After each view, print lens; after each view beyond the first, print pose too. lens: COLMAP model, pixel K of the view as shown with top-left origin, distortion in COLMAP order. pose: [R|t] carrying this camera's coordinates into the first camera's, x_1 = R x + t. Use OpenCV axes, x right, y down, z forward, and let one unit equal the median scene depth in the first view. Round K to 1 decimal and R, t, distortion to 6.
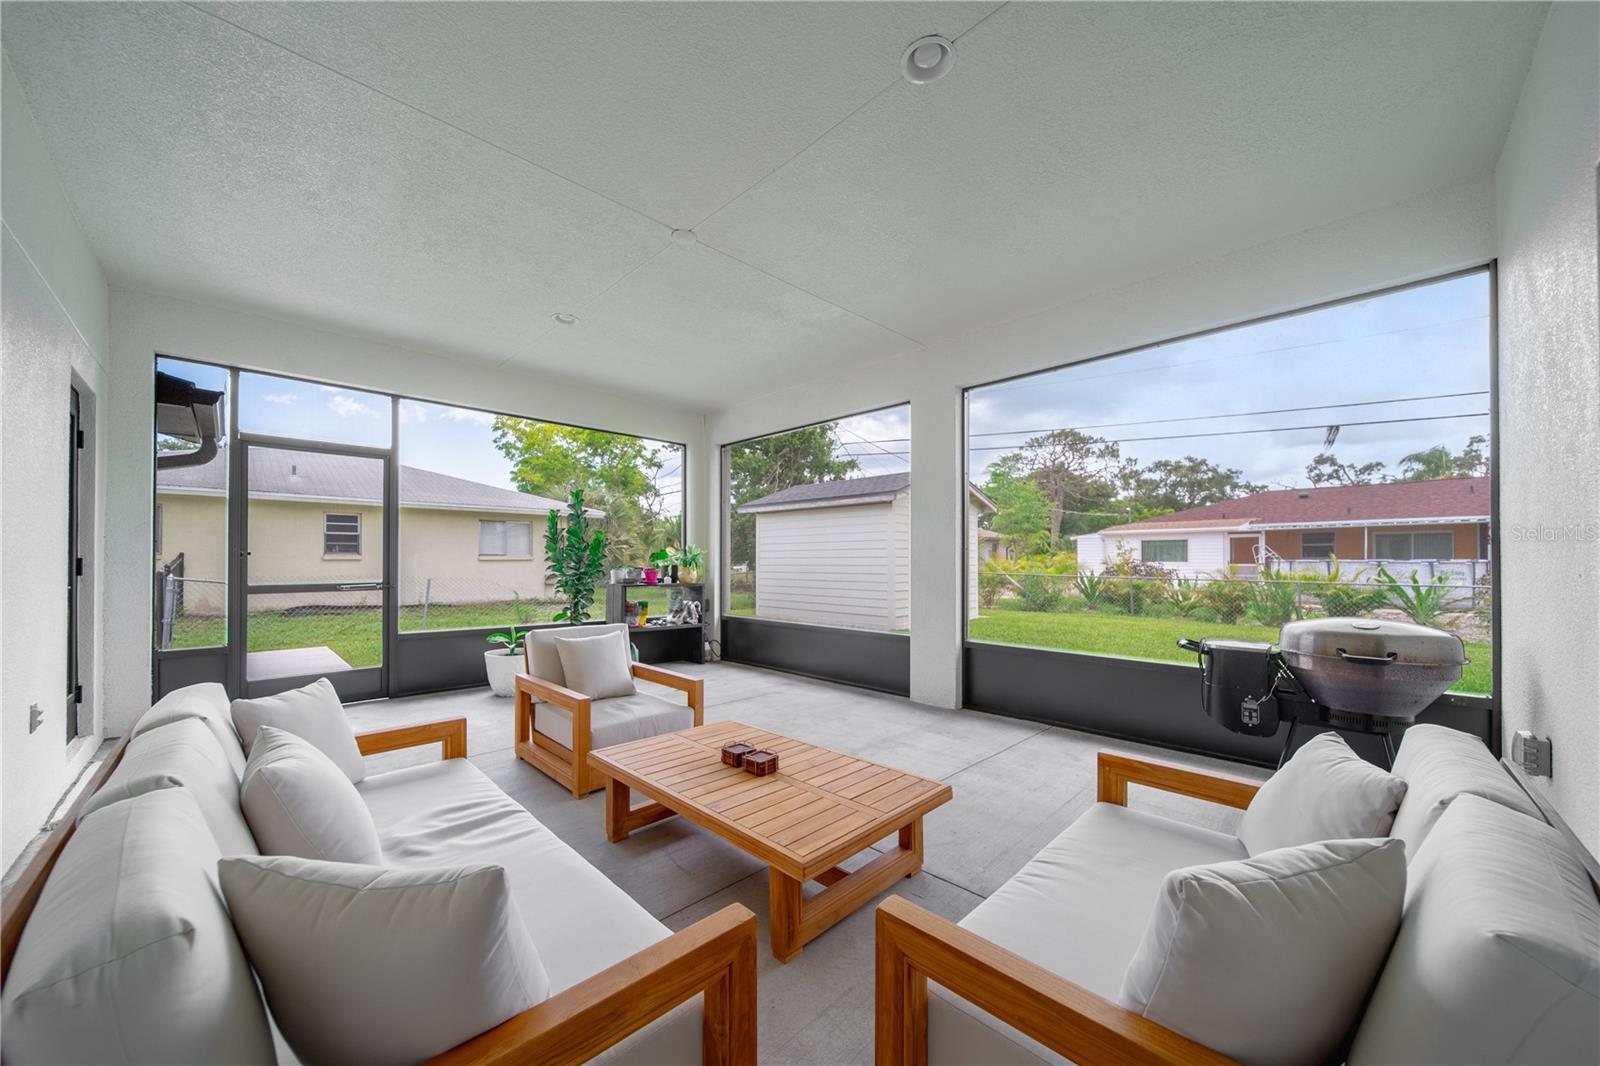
lens RADIAL K [[573.1, 0, 798.7], [0, 573.1, 557.5], [0, 0, 1]] dist [-0.005197, -0.000350]
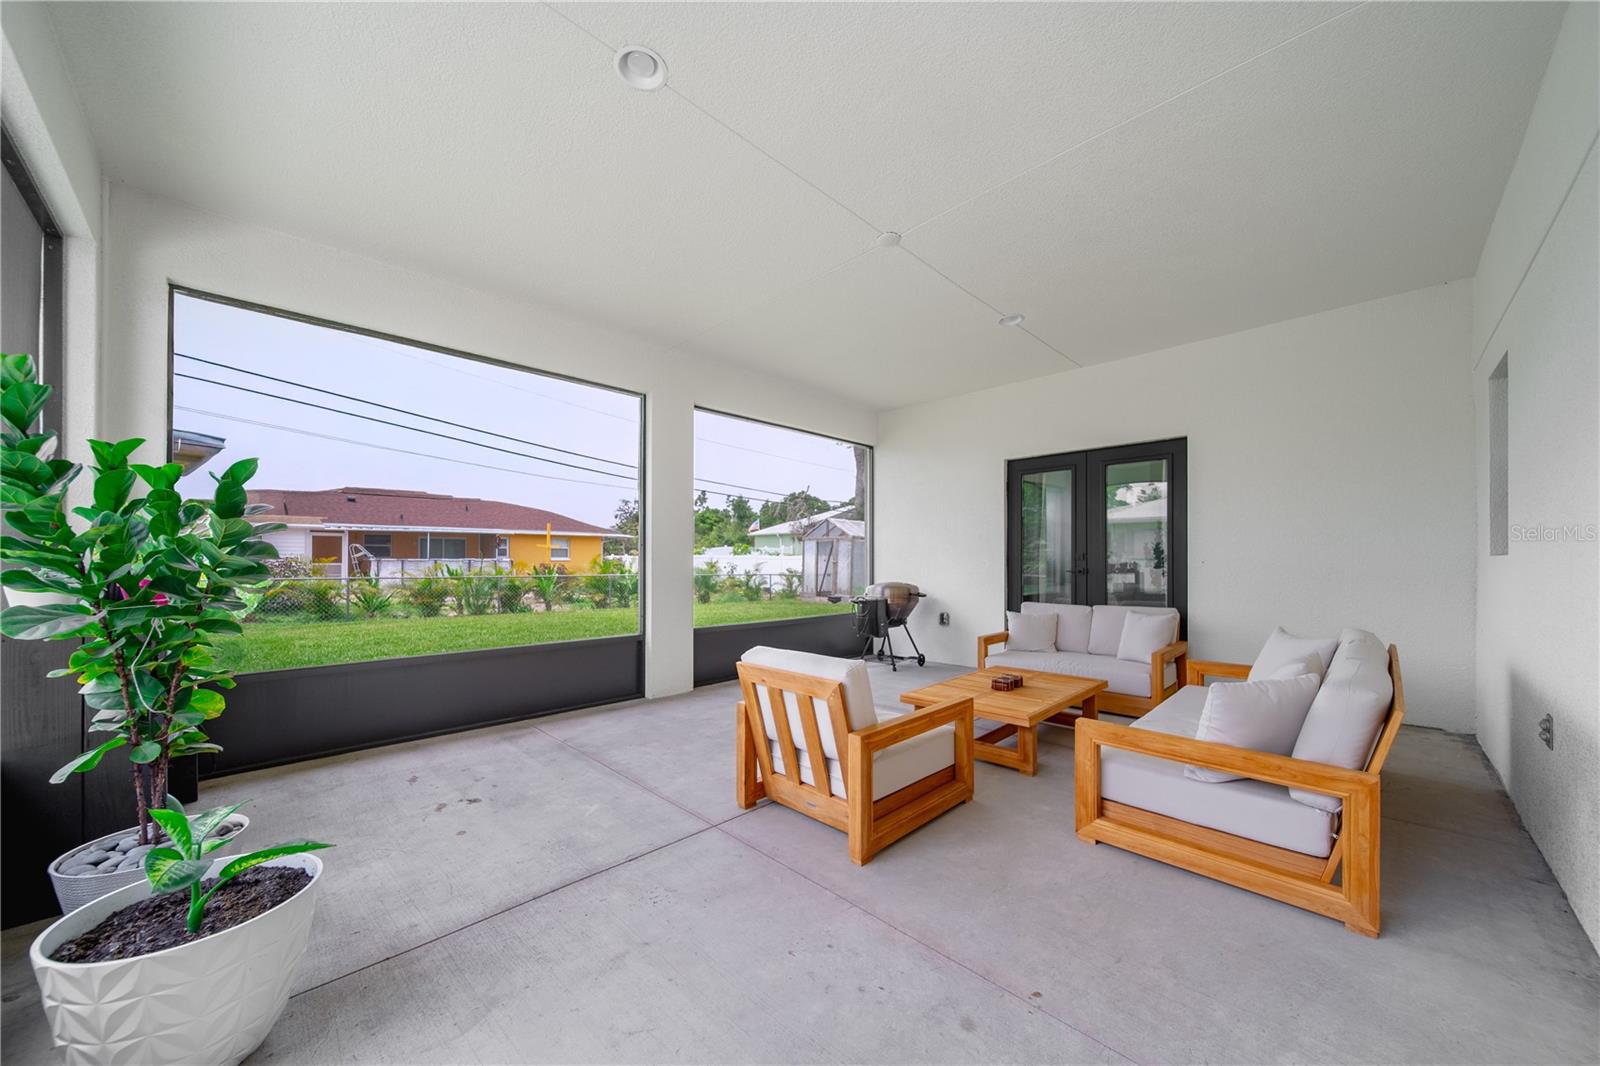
lens RADIAL K [[573.1, 0, 787.0], [0, 573.1, 560.8], [0, 0, 1]] dist [-0.005197, -0.000350]
pose [[0.006002, 0.000545, 0.999982, -0.227211], [-0.005222, 0.999986, -0.000514, 0.004190], [-0.999968, -0.005219, 0.006005, 0.222441]]
